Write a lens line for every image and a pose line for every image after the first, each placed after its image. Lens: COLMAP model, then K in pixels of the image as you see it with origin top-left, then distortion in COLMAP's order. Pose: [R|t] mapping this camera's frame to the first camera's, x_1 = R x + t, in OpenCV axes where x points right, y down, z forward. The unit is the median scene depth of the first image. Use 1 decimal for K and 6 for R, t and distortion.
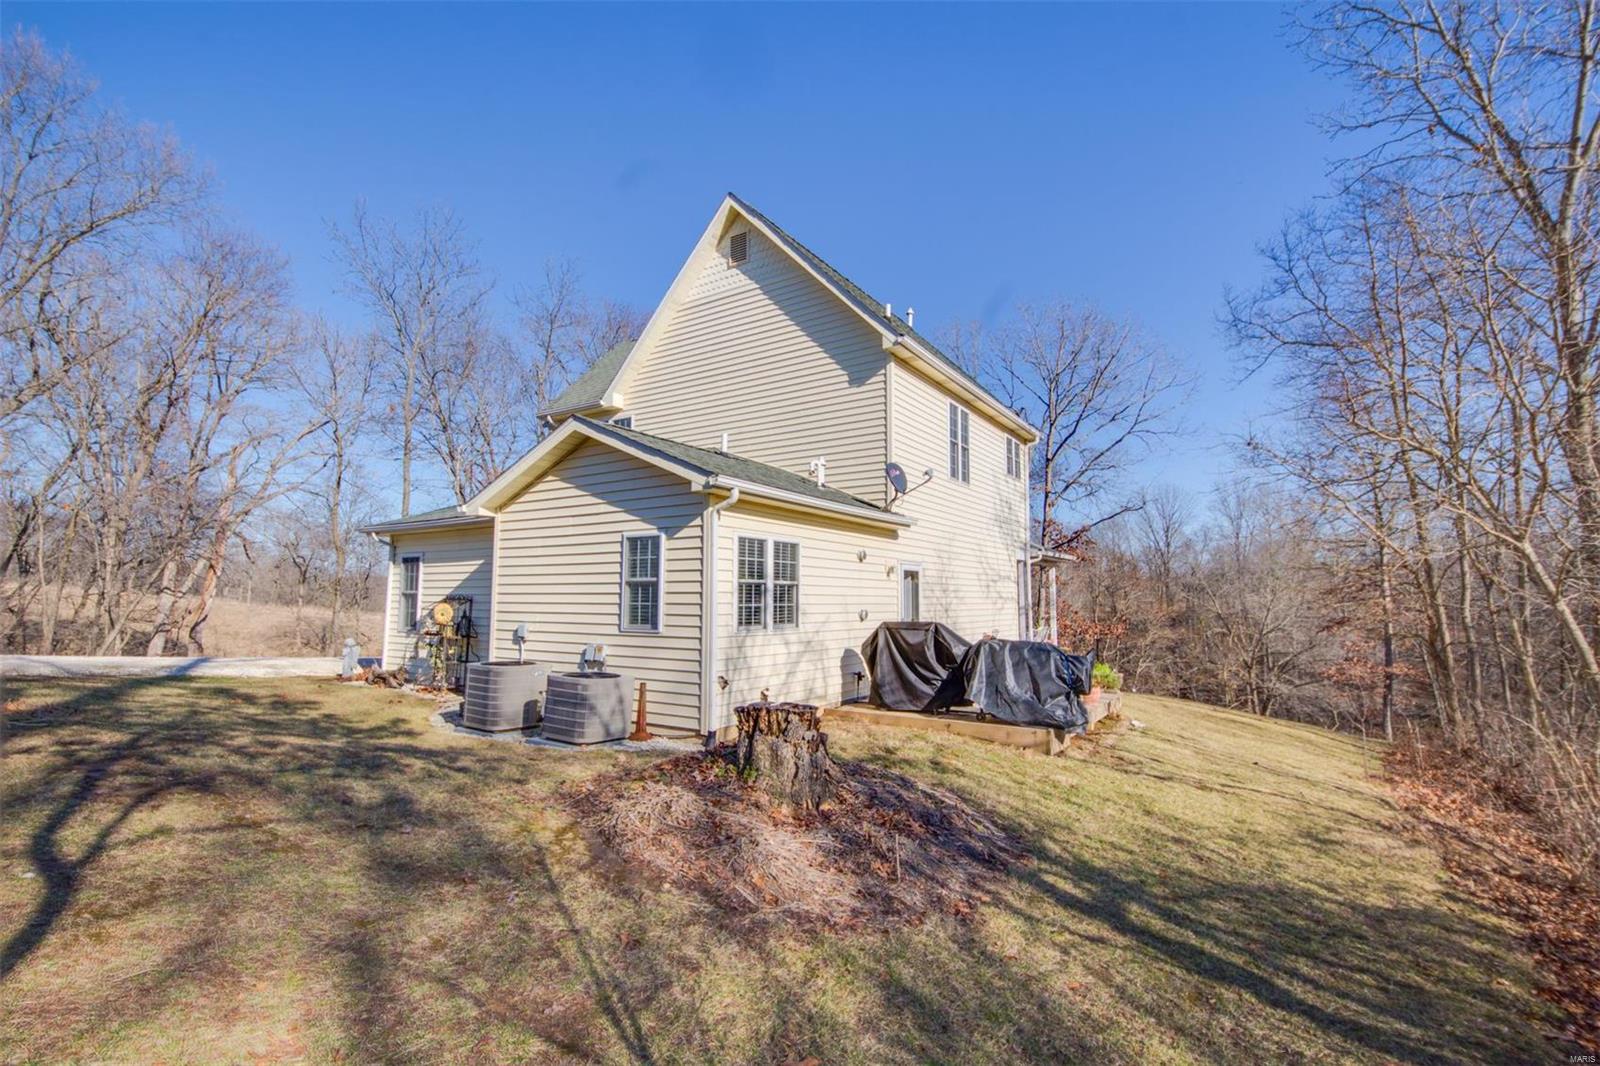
lens RADIAL K [[698.0, 0, 803.8], [0, 698.0, 533.7], [0, 0, 1]] dist [0.004032, 0.000410]
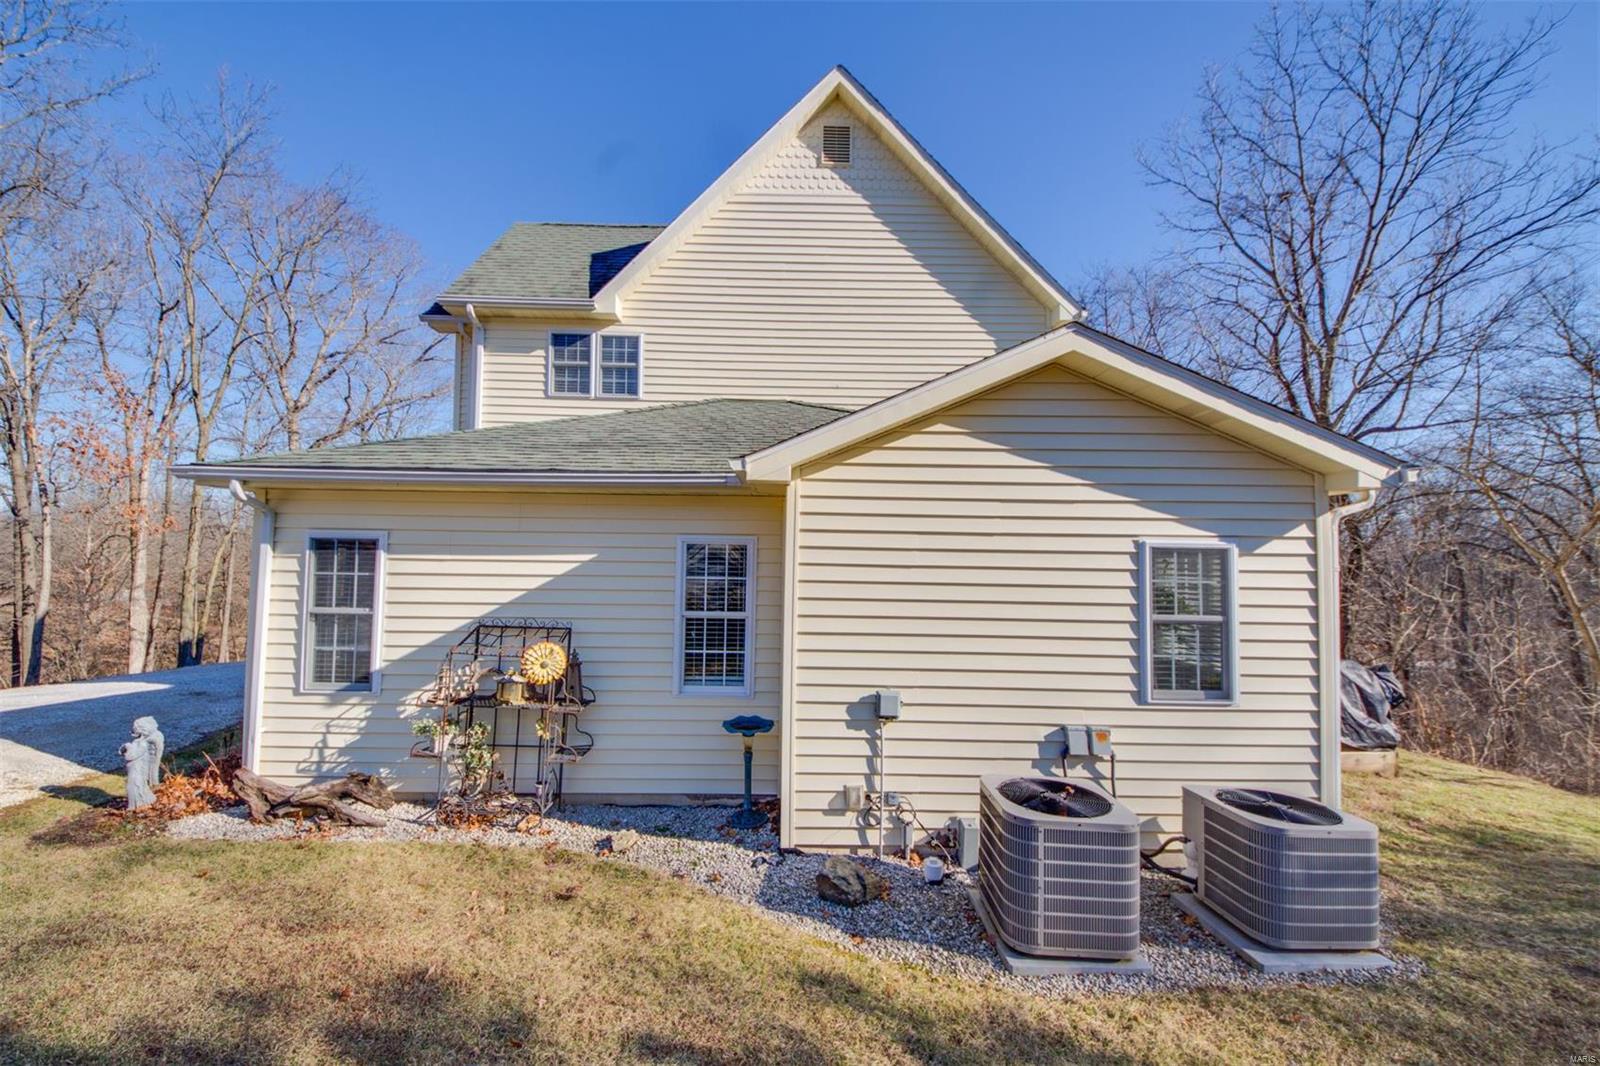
lens RADIAL K [[597.0, 0, 799.6], [0, 597.0, 529.3], [0, 0, 1]] dist [0.009366, -0.000011]
pose [[0.837104, 0.032279, 0.546091, -0.705777], [-0.061826, 0.997444, 0.035815, -0.008871], [-0.543539, -0.063744, 0.836960, 0.655607]]
